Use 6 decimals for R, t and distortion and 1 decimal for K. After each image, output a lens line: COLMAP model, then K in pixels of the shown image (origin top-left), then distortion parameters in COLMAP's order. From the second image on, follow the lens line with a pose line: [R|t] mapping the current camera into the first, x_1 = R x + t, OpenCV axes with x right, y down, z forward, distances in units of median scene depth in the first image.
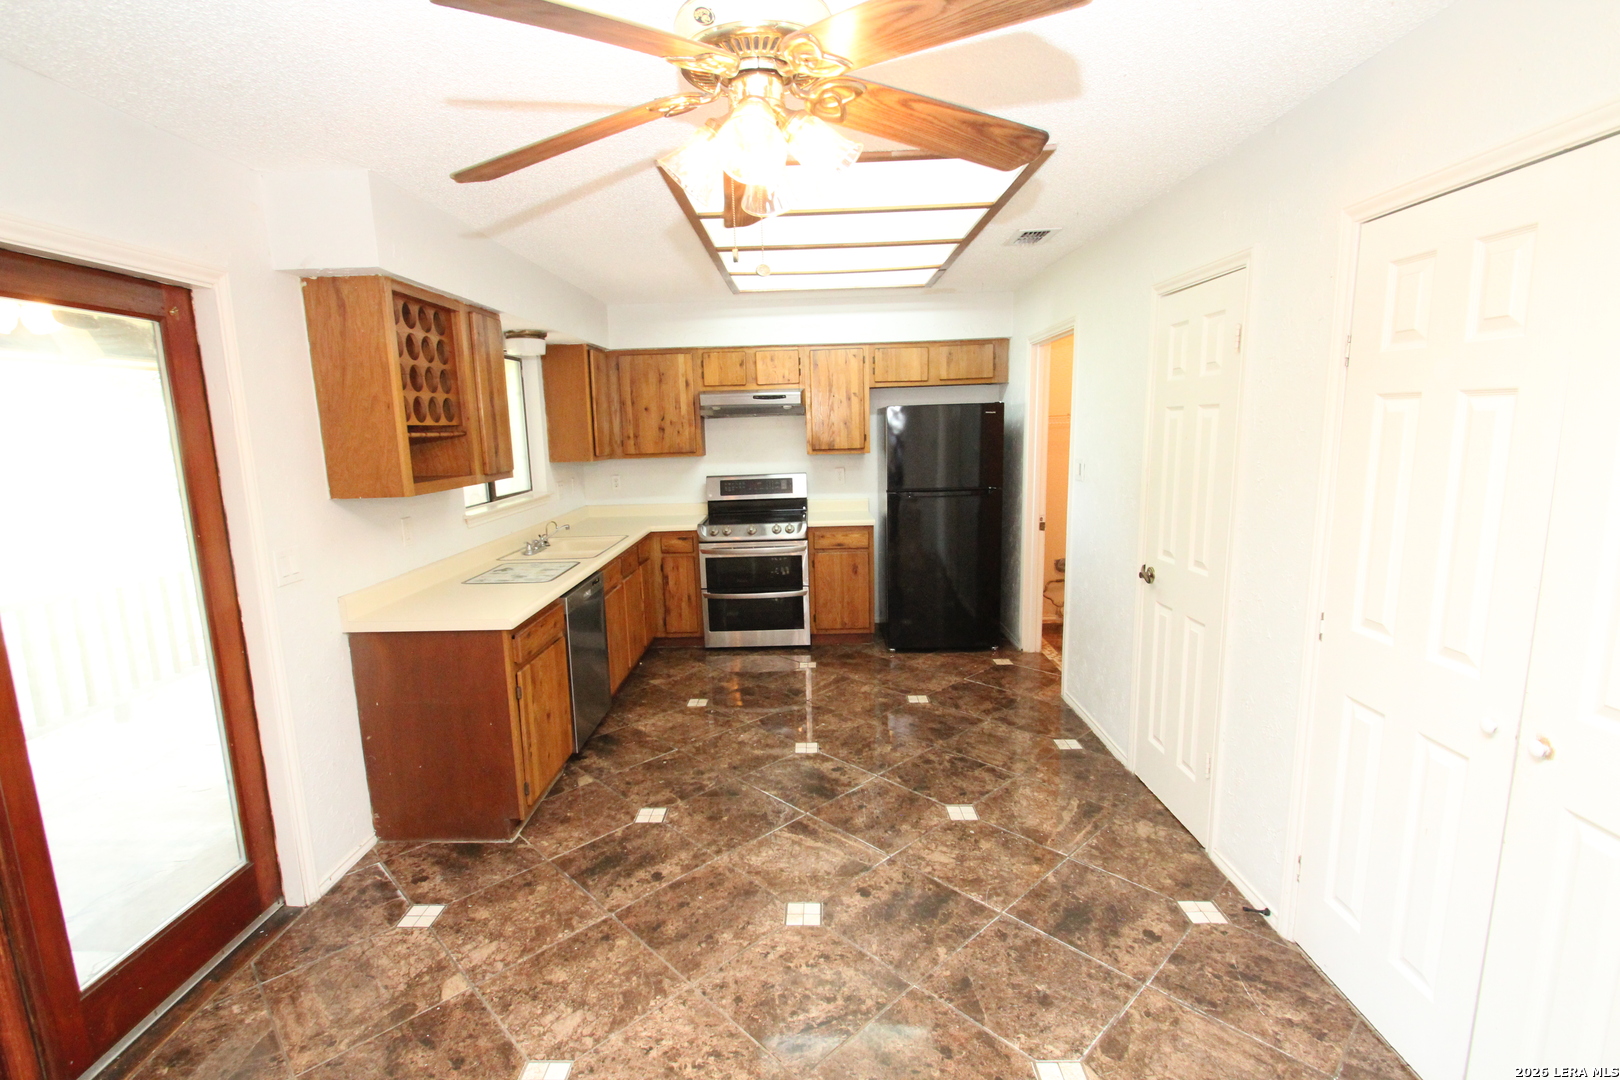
lens RADIAL K [[751.0, 0, 786.3], [0, 751.0, 556.7], [0, 0, 1]] dist [0.011460, -0.014230]
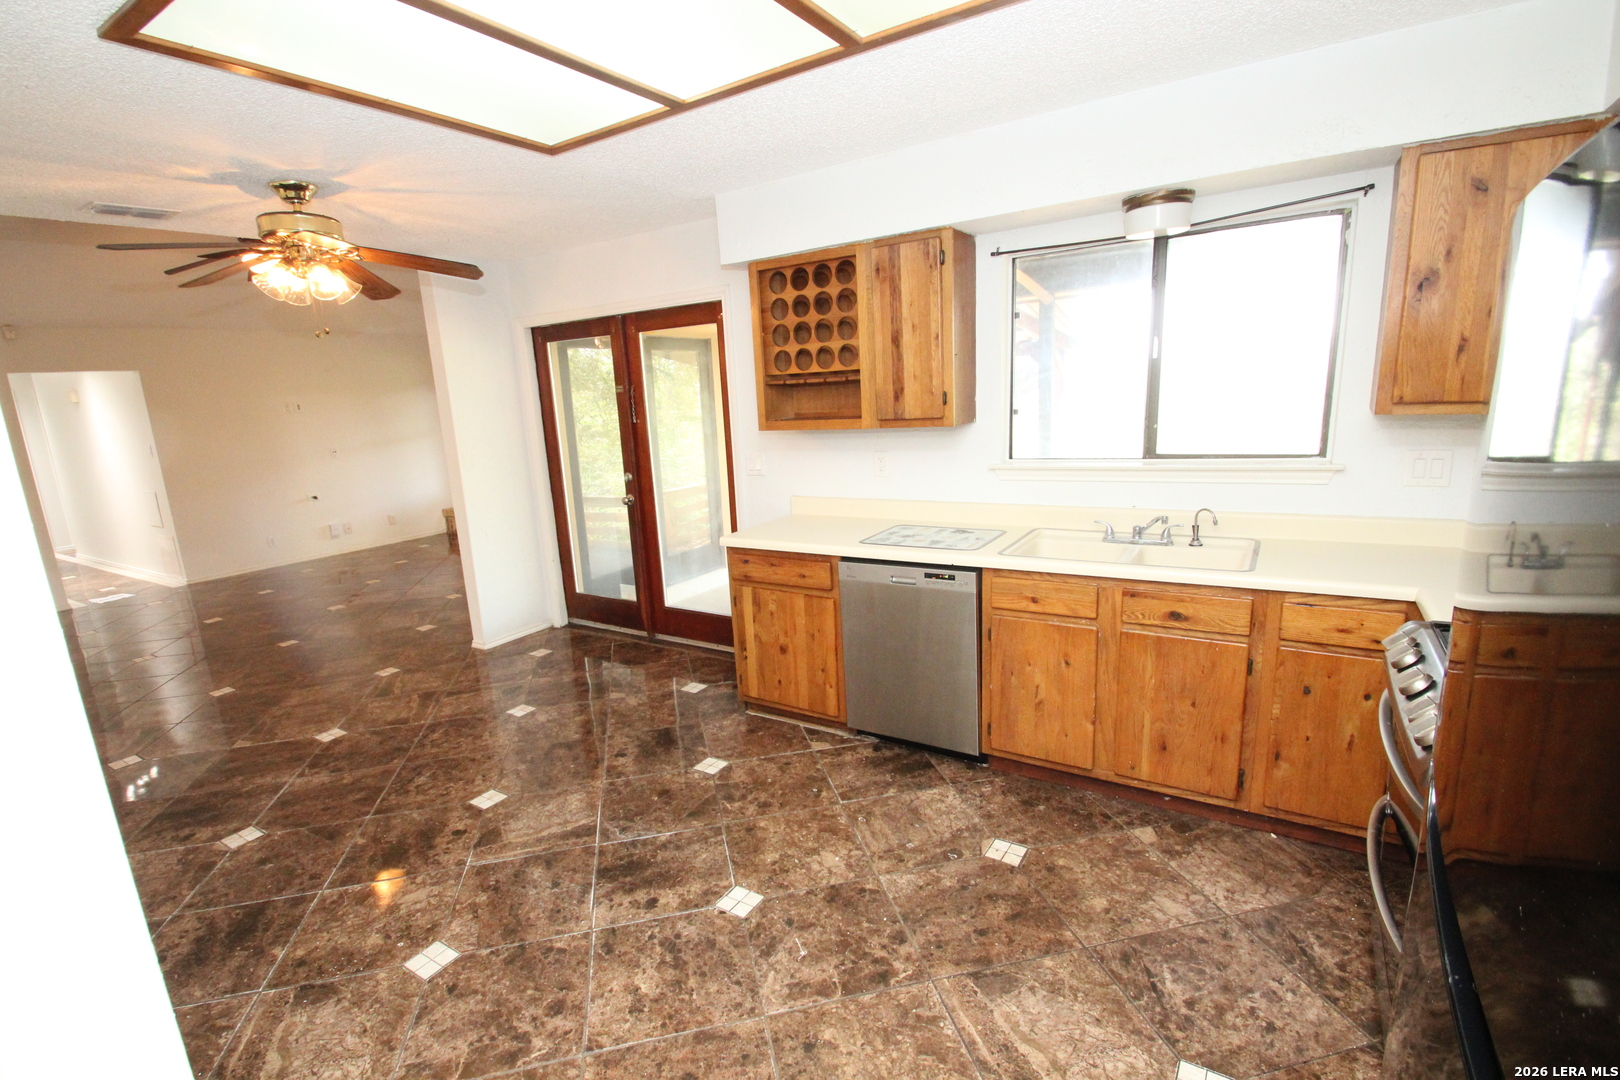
lens RADIAL K [[750.8, 0, 786.6], [0, 750.8, 557.2], [0, 0, 1]] dist [0.018163, -0.019444]
pose [[-0.521052, 0.245127, -0.817569, 0.548107], [-0.077120, 0.940434, 0.331115, -0.278880], [0.850034, 0.235579, -0.471110, 1.531072]]
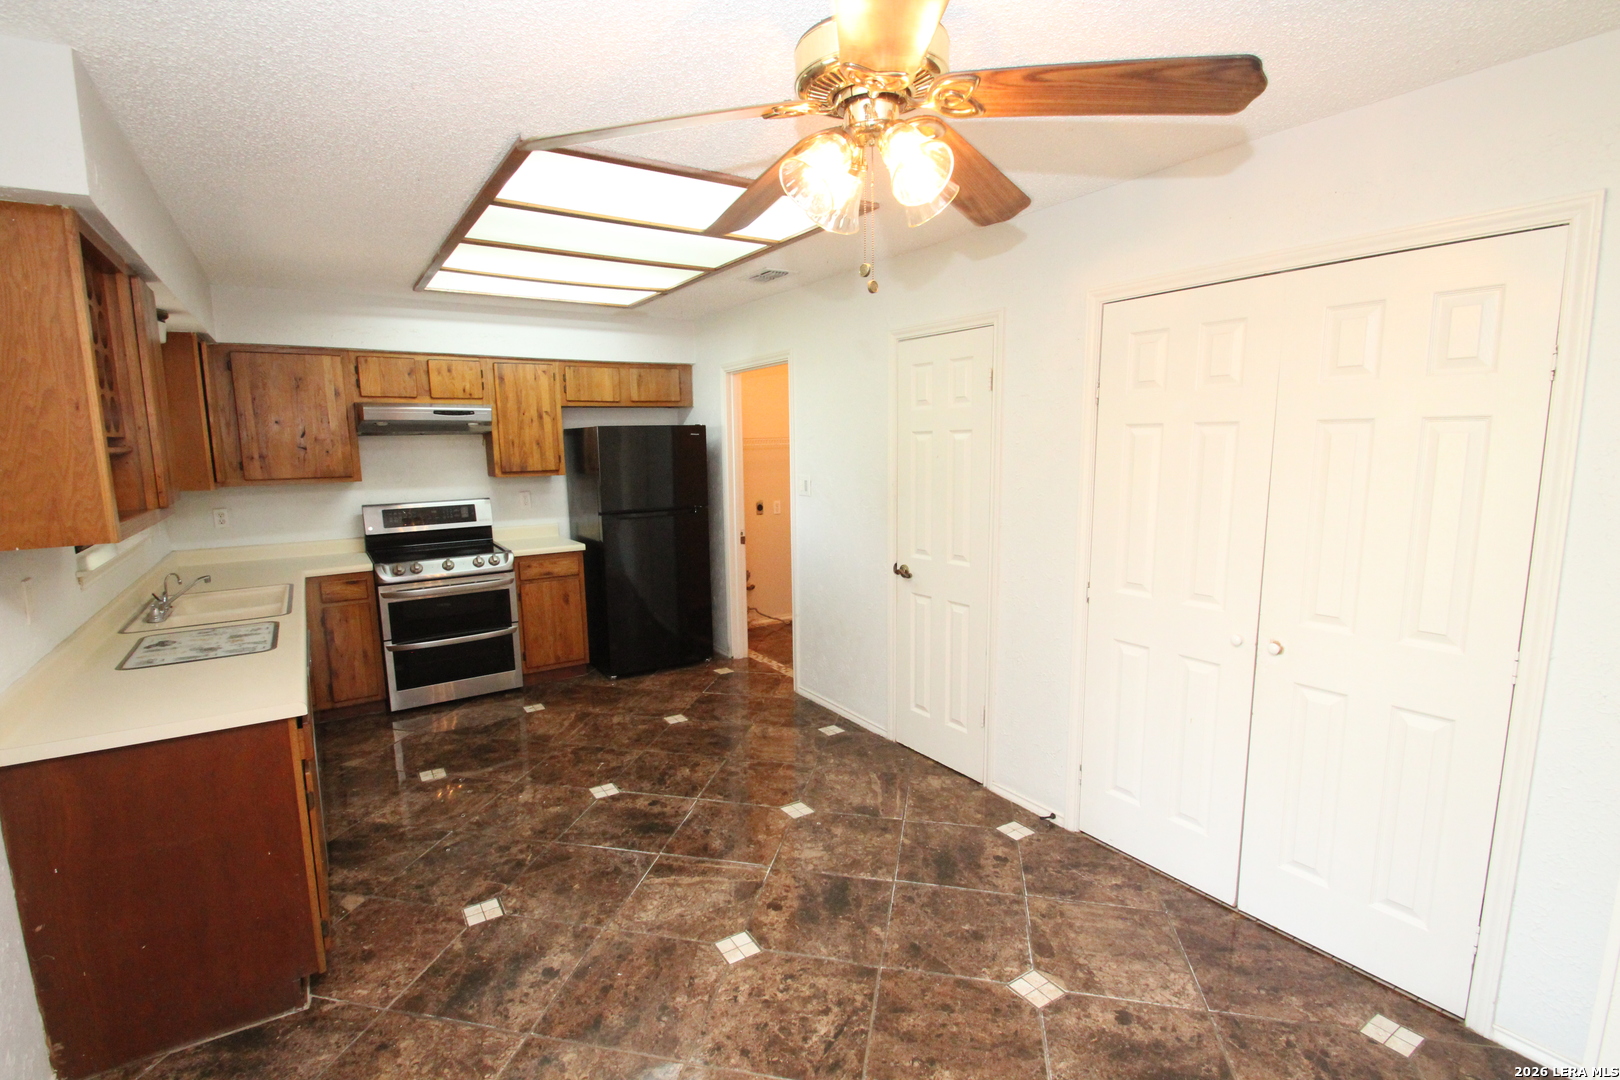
lens RADIAL K [[751.0, 0, 786.3], [0, 751.0, 556.7], [0, 0, 1]] dist [0.011460, -0.014230]
pose [[0.827826, -0.072251, 0.556312, -0.341470], [0.089860, 0.995945, -0.004369, -0.010606], [-0.553741, 0.053607, 0.830962, 0.111371]]
